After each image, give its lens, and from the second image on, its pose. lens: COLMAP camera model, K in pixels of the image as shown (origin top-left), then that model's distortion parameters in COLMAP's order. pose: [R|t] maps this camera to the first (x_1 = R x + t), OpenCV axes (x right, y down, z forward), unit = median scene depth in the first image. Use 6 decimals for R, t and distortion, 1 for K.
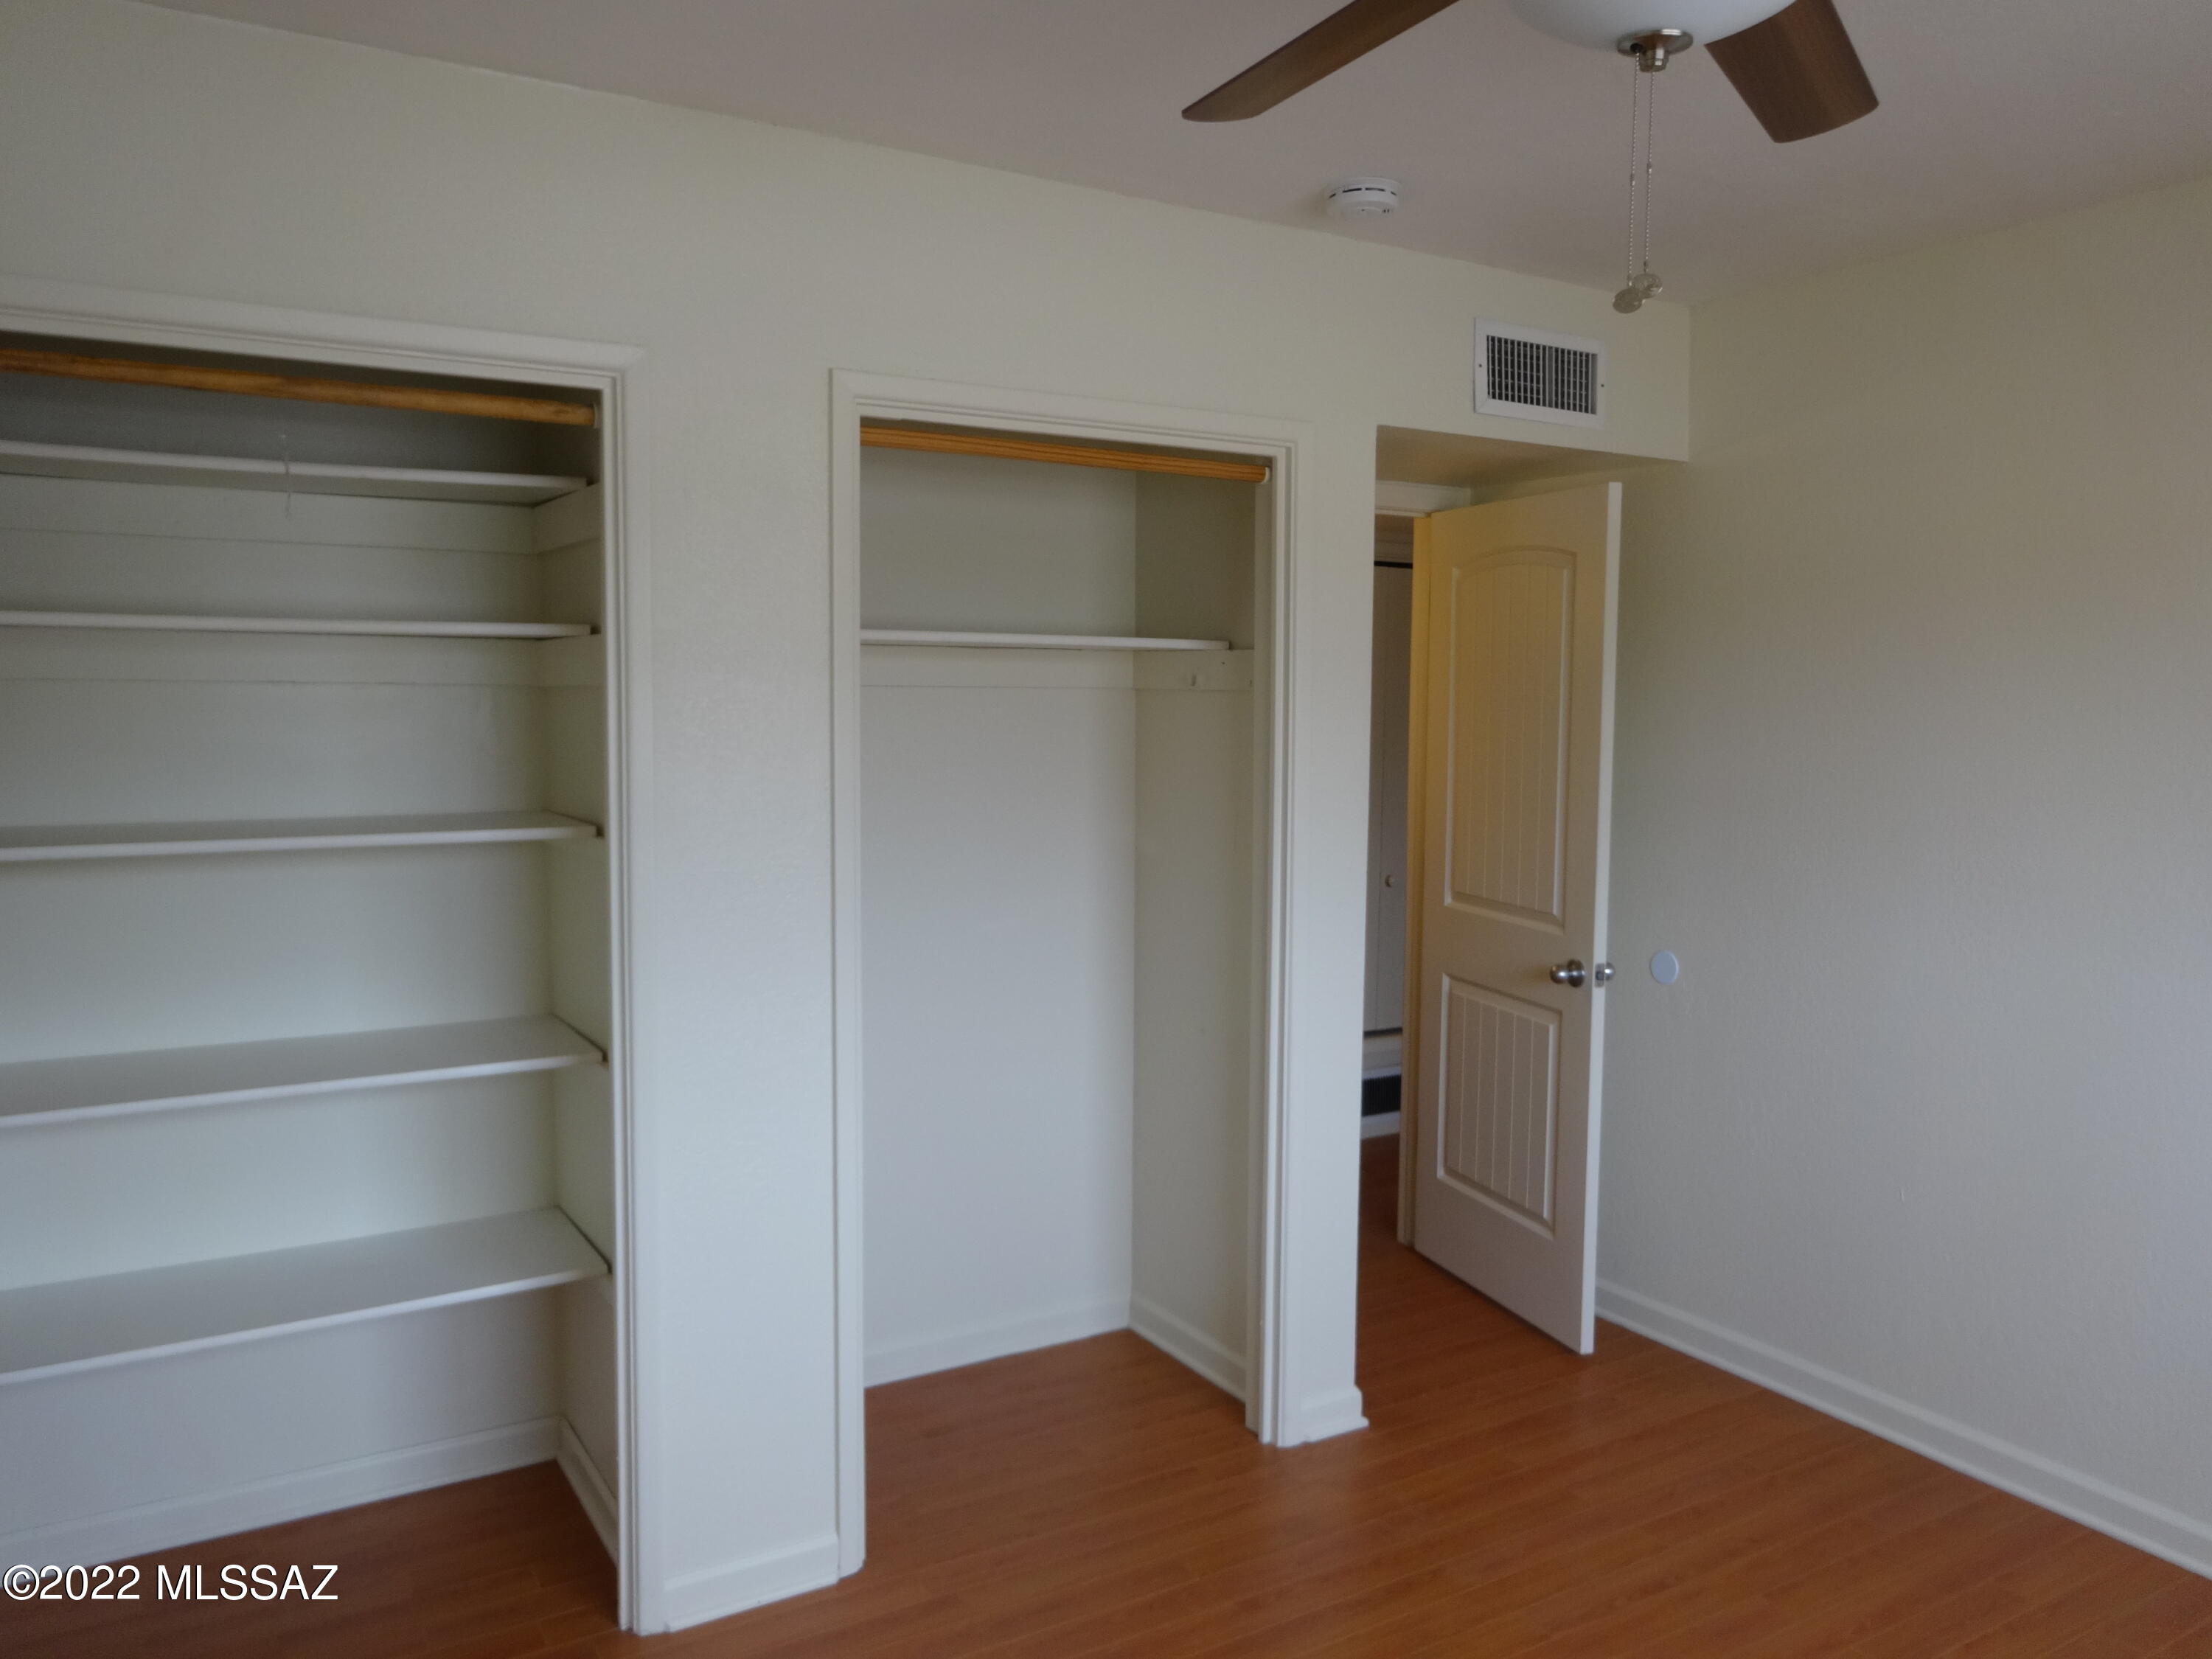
lens RADIAL K [[1628.9, 0, 1109.4], [0, 1628.9, 834.1], [0, 0, 1]] dist [-0.013562, 0.011827]
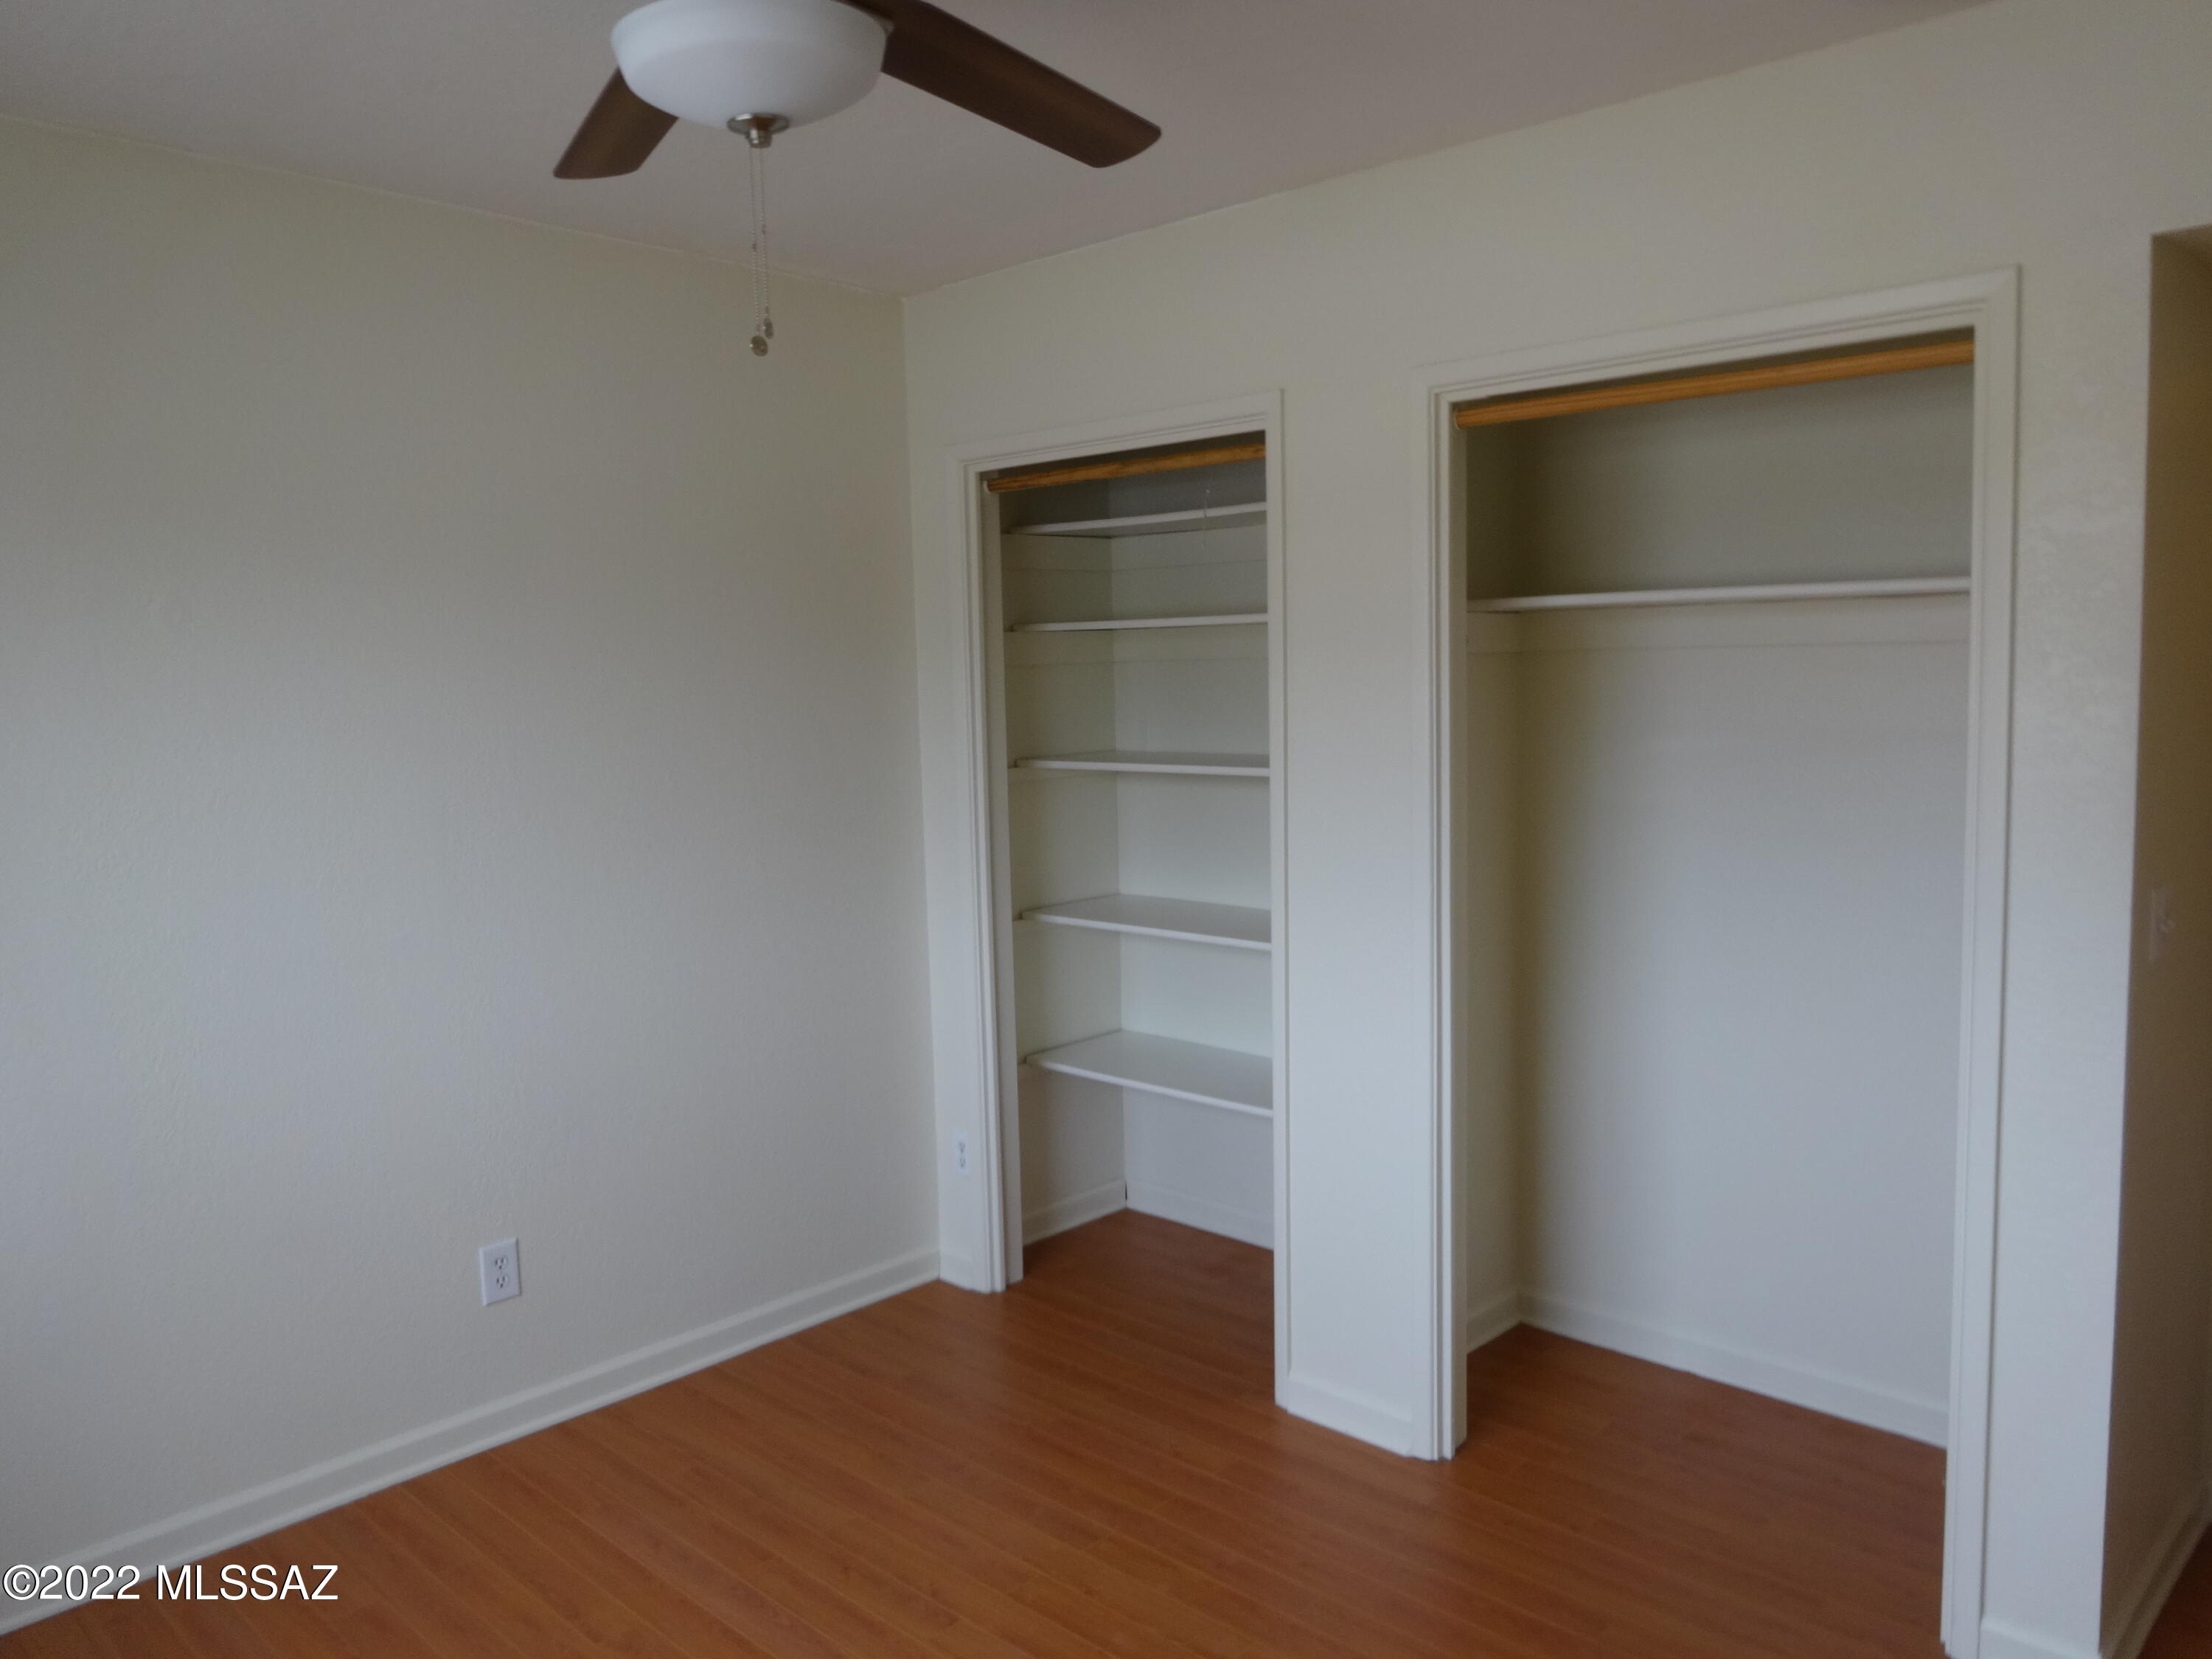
lens RADIAL K [[1628.9, 0, 1109.4], [0, 1628.9, 834.1], [0, 0, 1]] dist [-0.013562, 0.011827]
pose [[0.256976, 0.088109, -0.962393, 0.845024], [-0.056239, 0.995511, 0.076124, -0.041429], [0.964780, 0.034561, 0.260778, 0.506869]]
